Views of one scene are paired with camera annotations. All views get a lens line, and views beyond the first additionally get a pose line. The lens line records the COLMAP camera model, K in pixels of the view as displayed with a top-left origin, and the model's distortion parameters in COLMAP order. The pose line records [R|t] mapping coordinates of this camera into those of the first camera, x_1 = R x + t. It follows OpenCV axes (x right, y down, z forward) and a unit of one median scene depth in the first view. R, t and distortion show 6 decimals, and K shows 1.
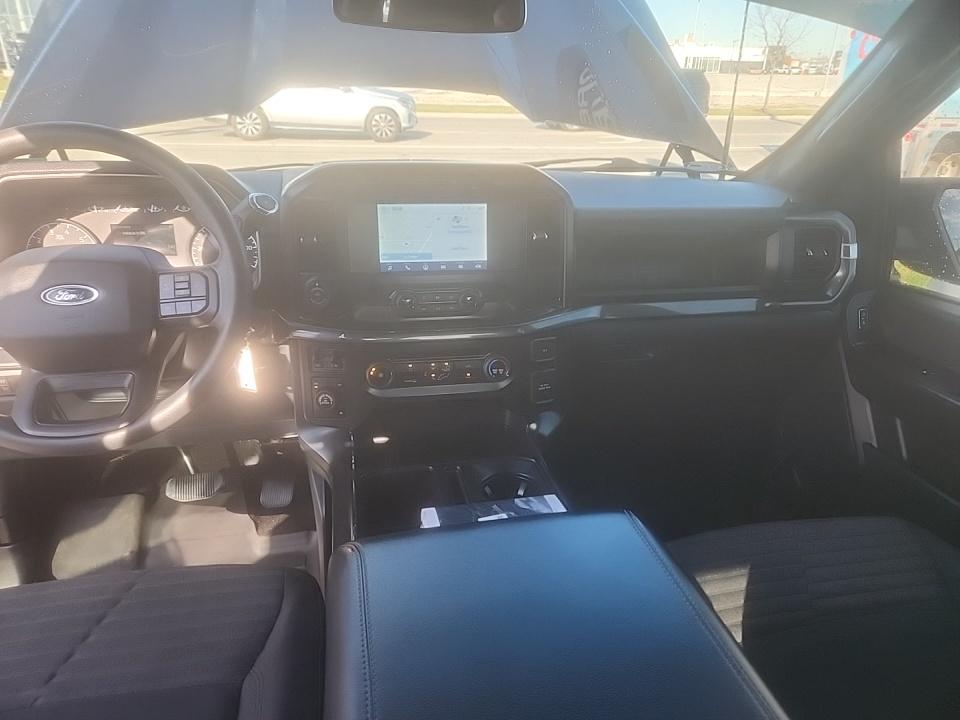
lens RADIAL K [[652.0, 0, 480.0], [0, 652.0, 360.0], [0, 0, 1]] dist [0.060488, -0.005448]
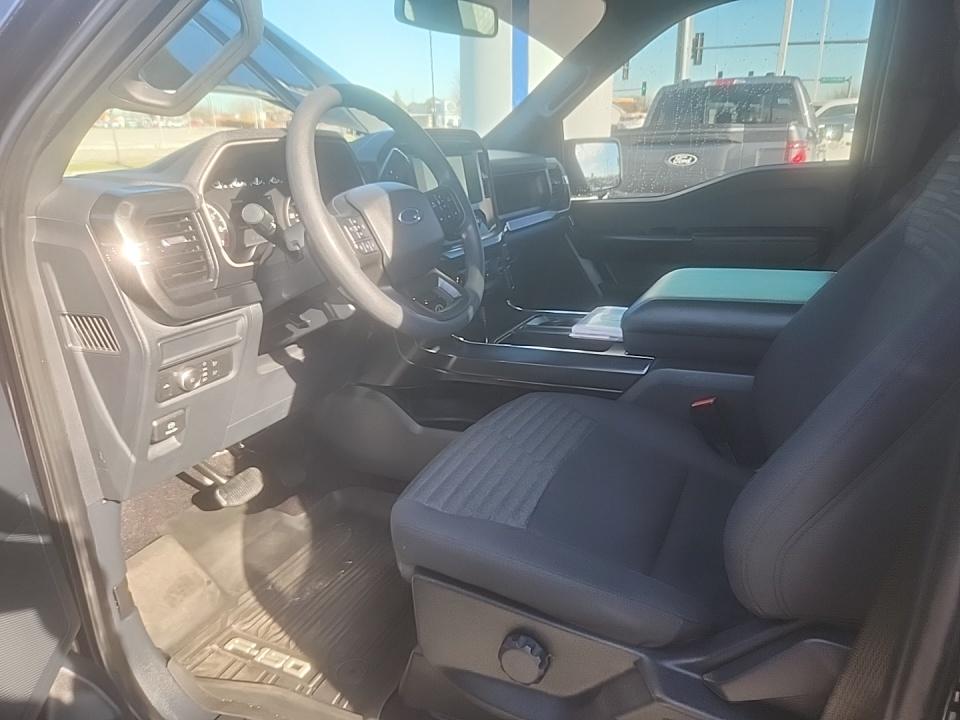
lens RADIAL K [[652.0, 0, 480.0], [0, 652.0, 360.0], [0, 0, 1]] dist [0.060488, -0.005448]
pose [[0.617733, -0.276749, 0.736081, -1.103648], [0.264035, 0.954683, 0.137355, -0.011435], [-0.740737, 0.109502, 0.662811, 0.089418]]
